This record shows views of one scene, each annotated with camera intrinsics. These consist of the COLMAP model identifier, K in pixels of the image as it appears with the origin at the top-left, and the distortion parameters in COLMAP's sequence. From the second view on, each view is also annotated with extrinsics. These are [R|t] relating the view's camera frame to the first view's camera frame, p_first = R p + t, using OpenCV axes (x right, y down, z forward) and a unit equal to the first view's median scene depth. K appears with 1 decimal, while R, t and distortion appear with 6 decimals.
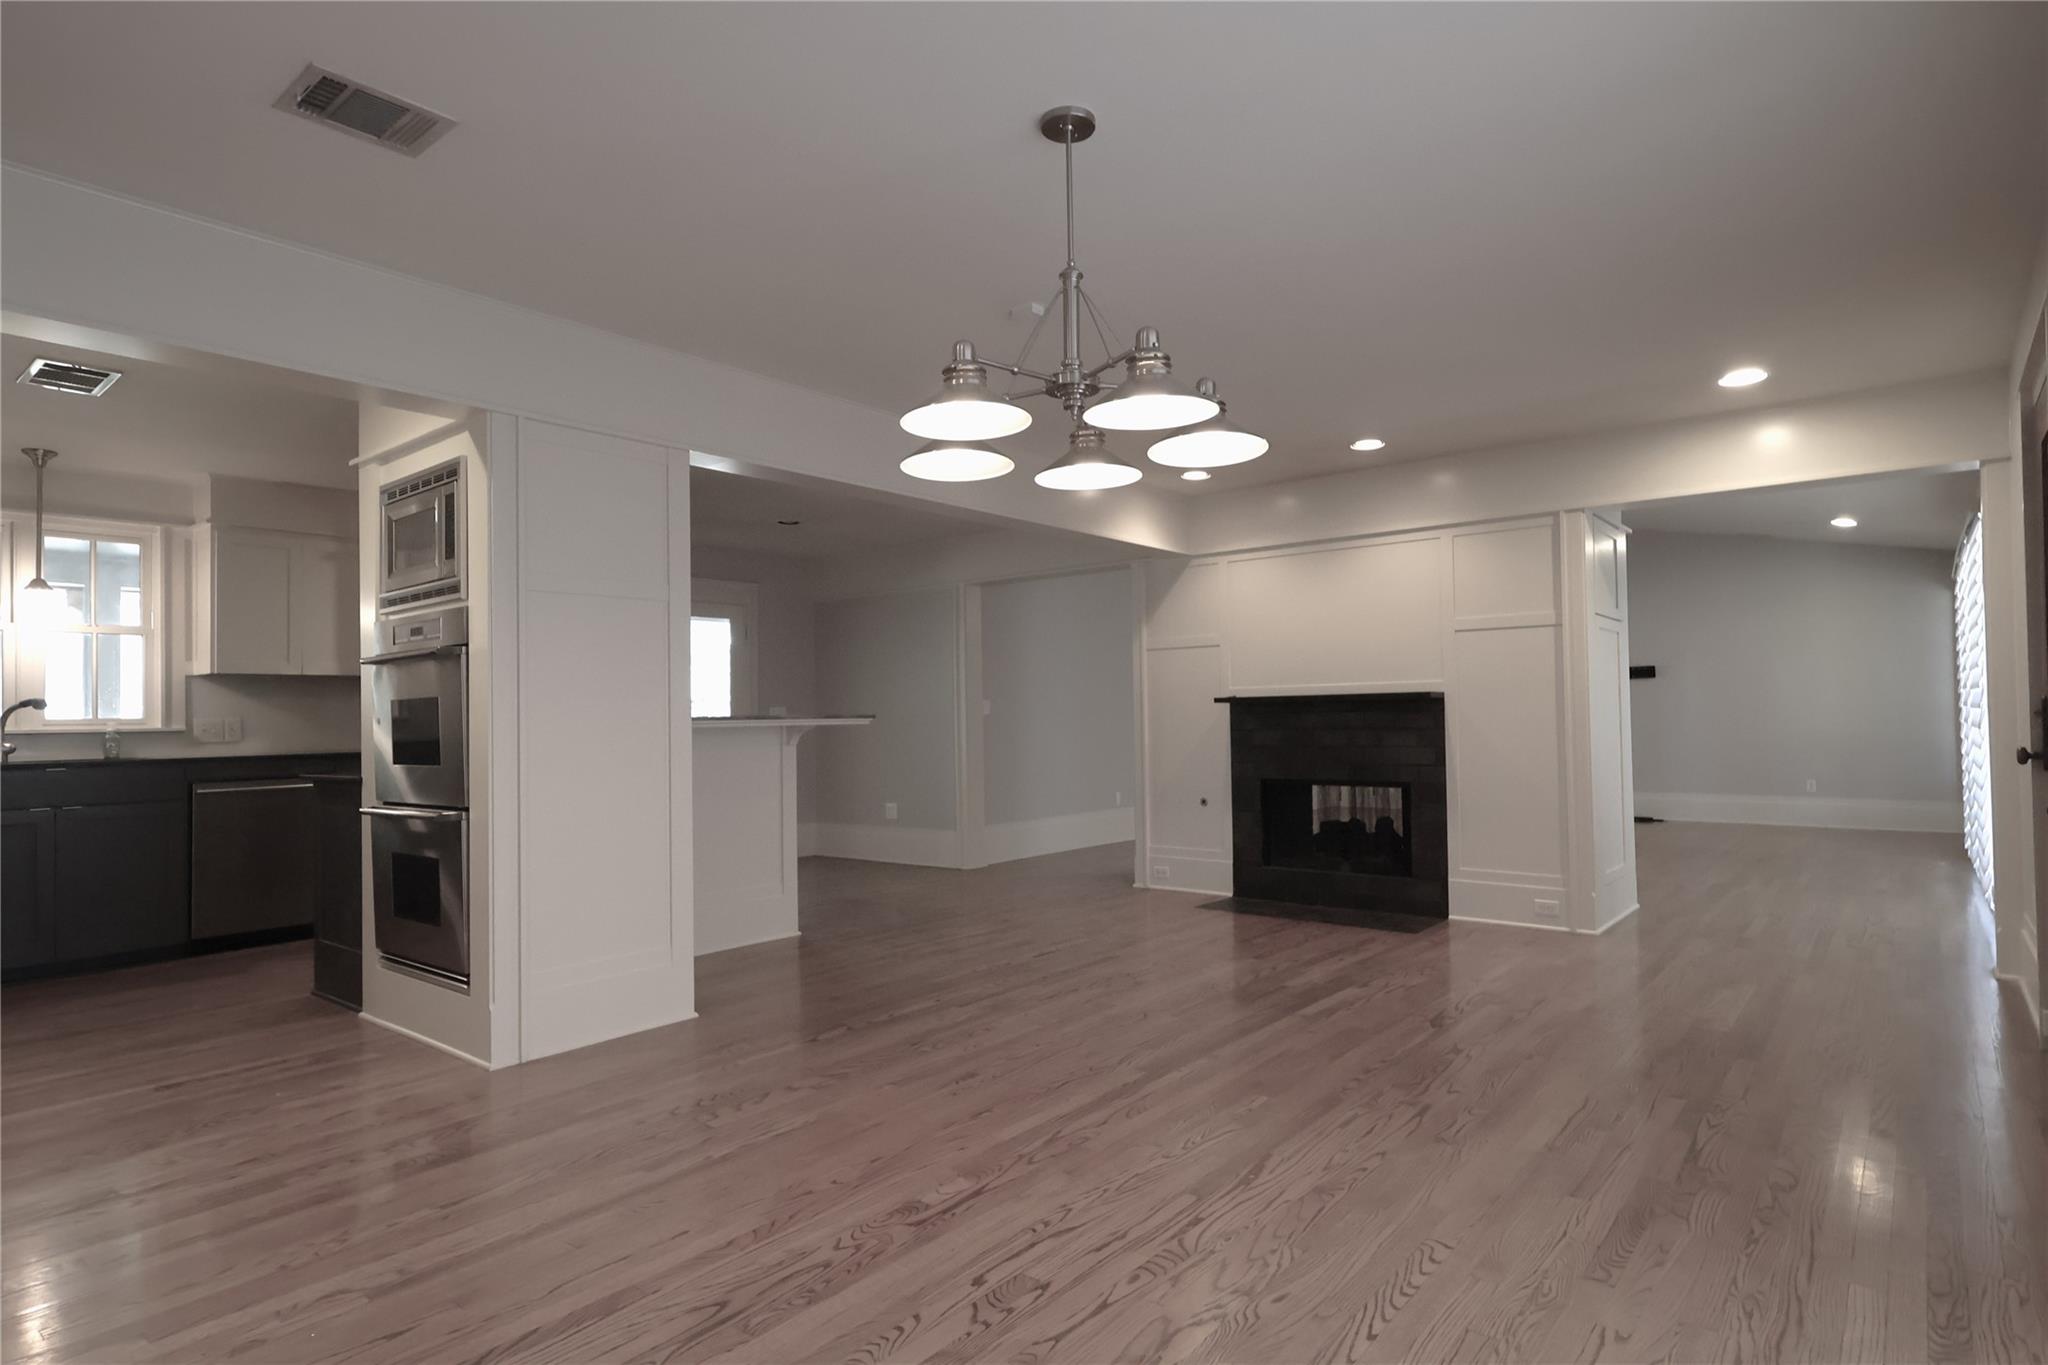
lens RADIAL K [[1089.5, 0, 1024.0], [0, 1089.5, 682.5], [0, 0, 1]] dist [-0.003568, -0.000692]
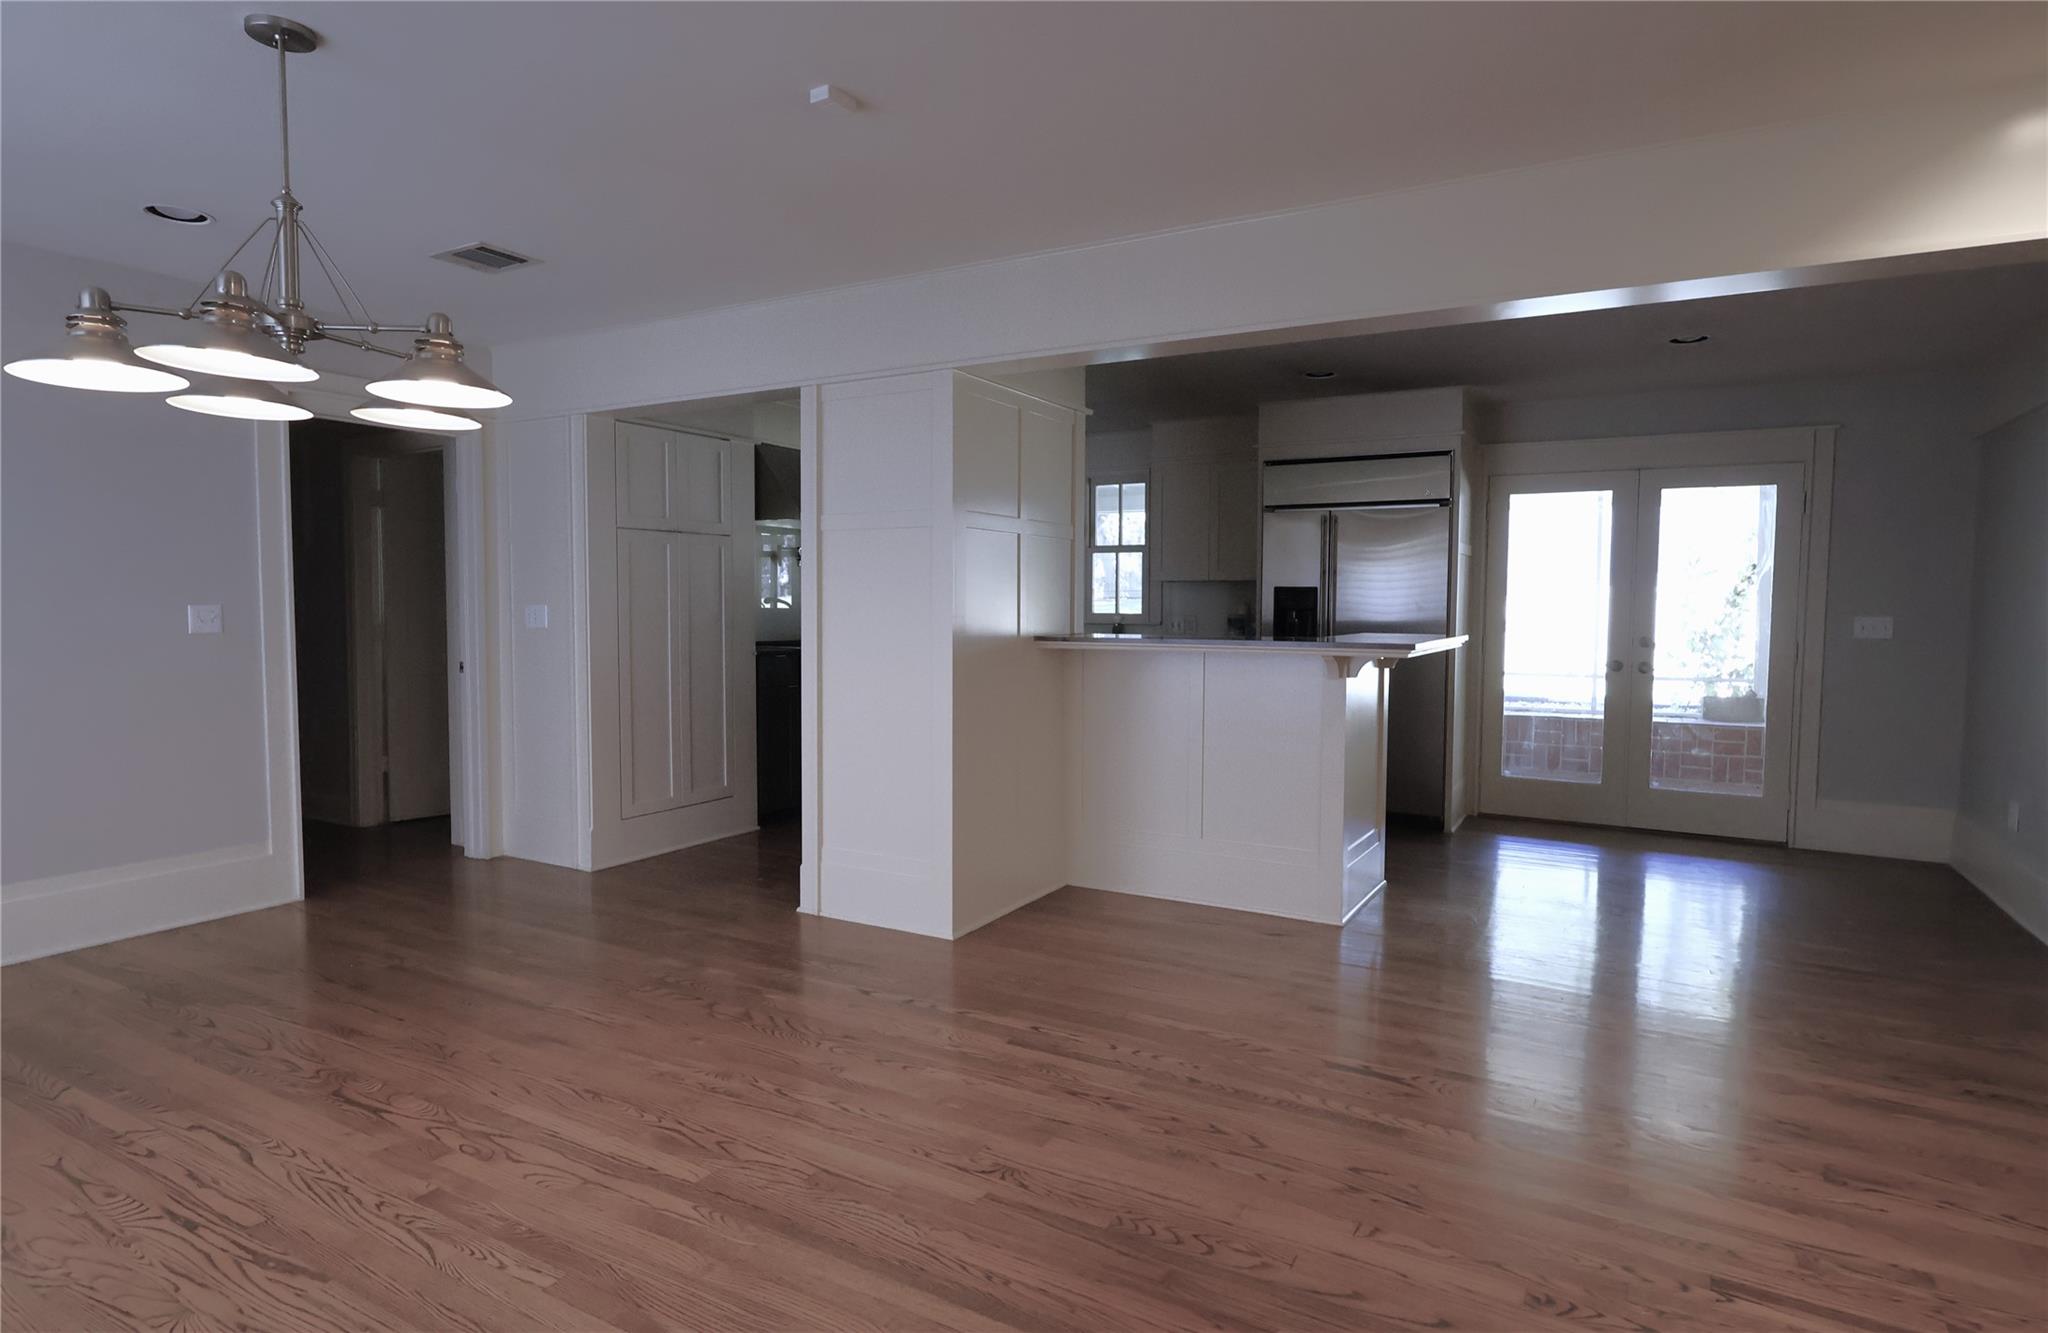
lens RADIAL K [[1110.3, 0, 1024.0], [0, 1110.3, 666.5], [0, 0, 1]] dist [-0.002485, -0.001273]
pose [[0.175073, 0.076102, -0.981610, 1.010631], [0.018801, 0.996568, 0.080615, -0.027022], [0.984376, -0.032568, 0.173041, 1.353056]]
